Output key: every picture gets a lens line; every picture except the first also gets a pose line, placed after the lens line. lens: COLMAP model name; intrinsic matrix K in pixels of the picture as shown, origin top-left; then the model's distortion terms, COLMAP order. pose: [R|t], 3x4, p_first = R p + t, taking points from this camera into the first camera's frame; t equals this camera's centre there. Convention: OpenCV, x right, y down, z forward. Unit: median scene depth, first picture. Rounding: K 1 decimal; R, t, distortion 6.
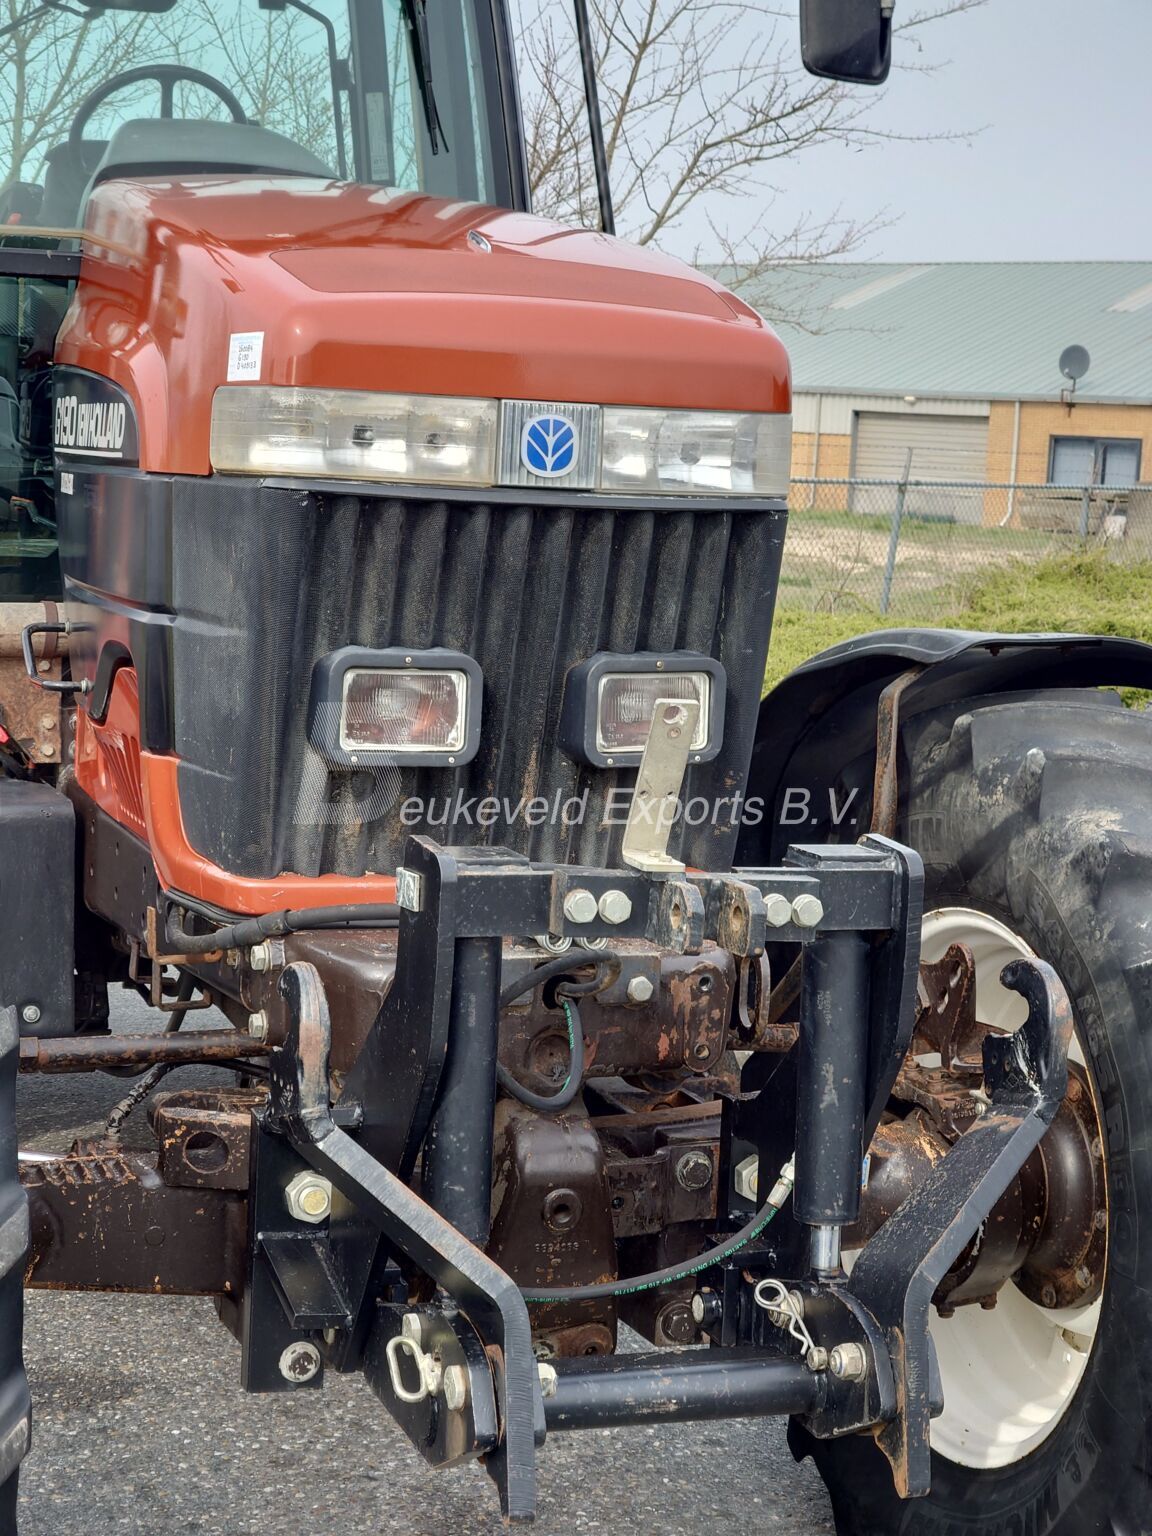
lens RADIAL K [[2720.9, 0, 576.0], [0, 2720.9, 768.0], [0, 0, 1]] dist [0.025949, 0.101428]
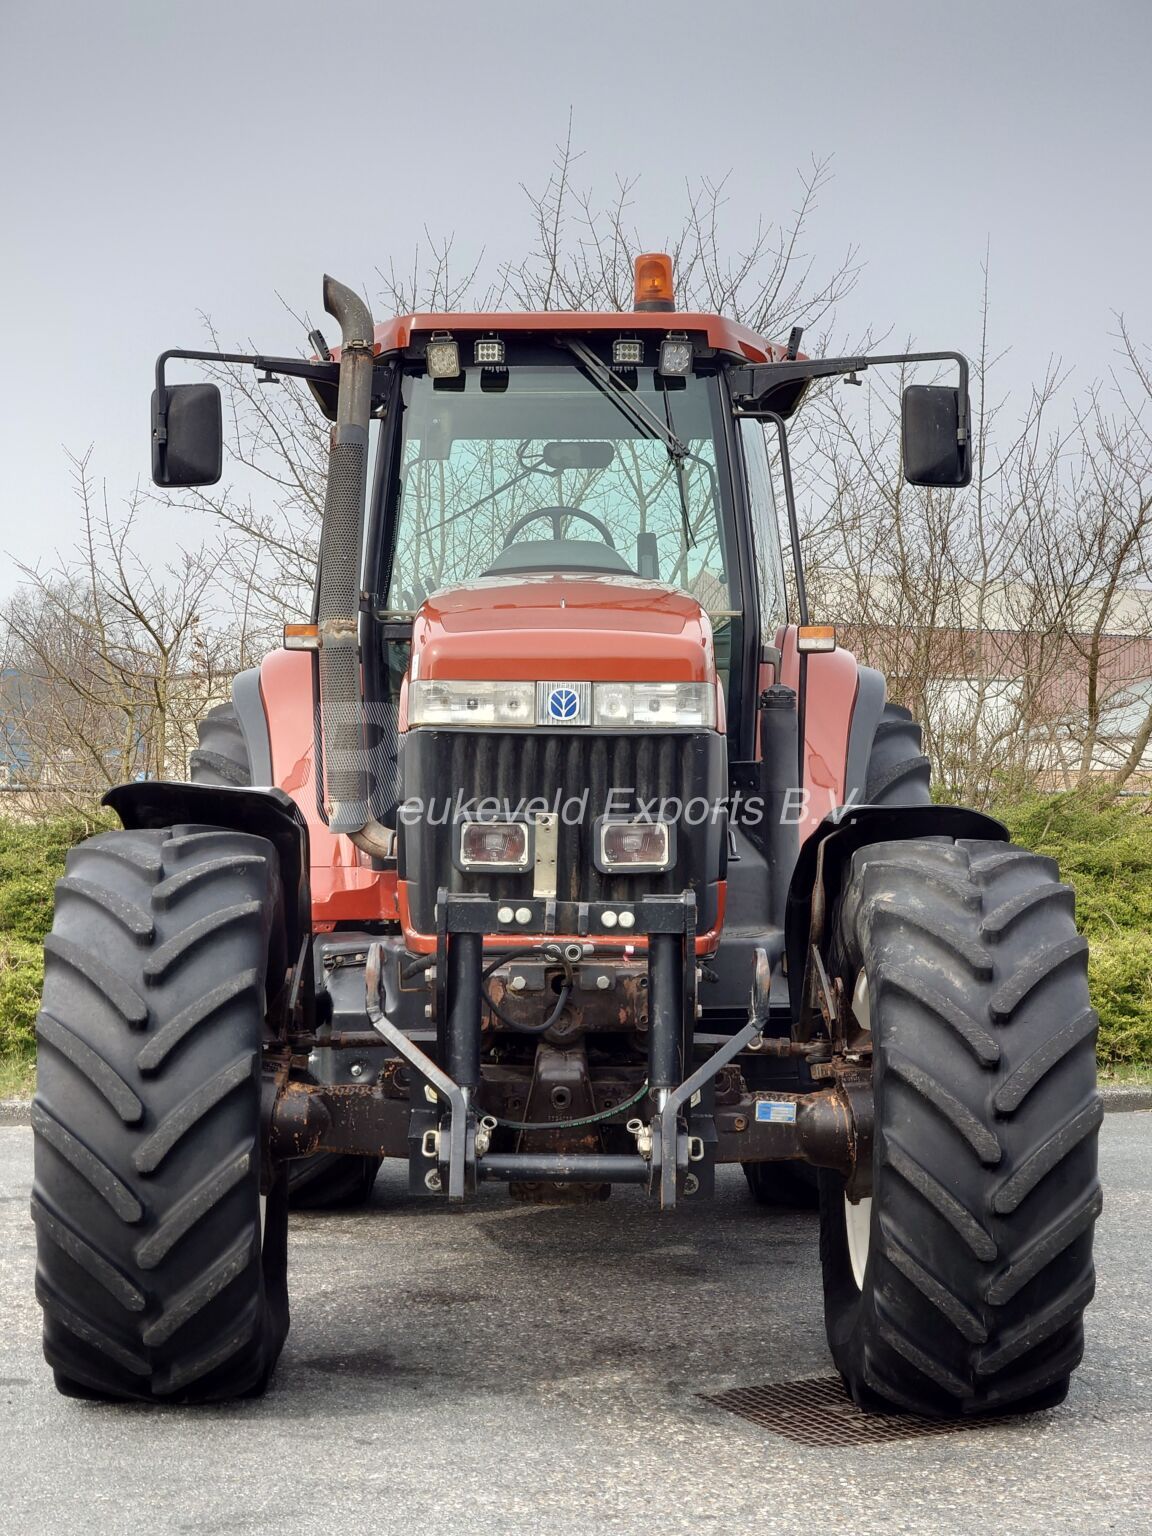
lens RADIAL K [[2720.9, 0, 576.0], [0, 2720.9, 768.0], [0, 0, 1]] dist [0.025949, 0.101428]
pose [[0.945506, -0.044853, -0.322502, 0.618793], [0.000377, 0.990617, -0.136666, 0.190289], [0.325606, 0.129097, 0.936651, -0.798110]]
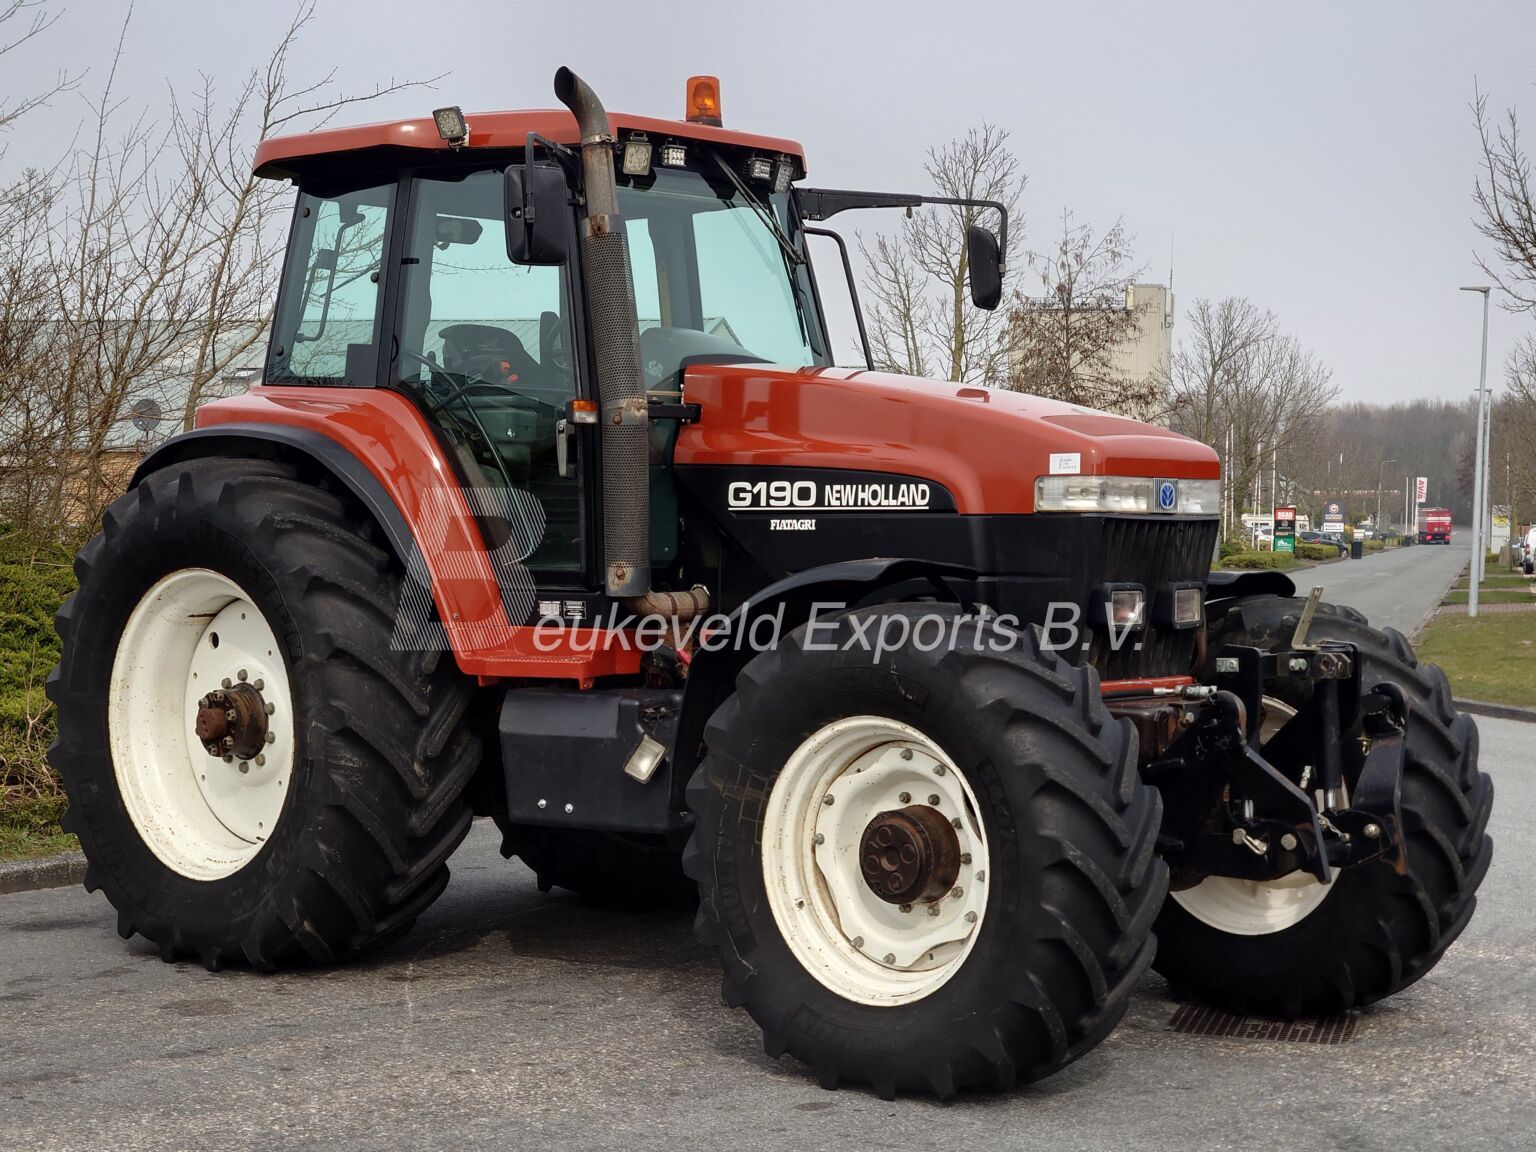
lens RADIAL K [[2720.9, 0, 768.0], [0, 2720.9, 576.0], [0, 0, 1]] dist [0.025949, 0.101428]
pose [[0.875537, -0.046261, 0.480932, -1.483753], [0.086110, 0.994410, -0.061109, 0.069677], [-0.475416, 0.094916, 0.874626, -0.941897]]
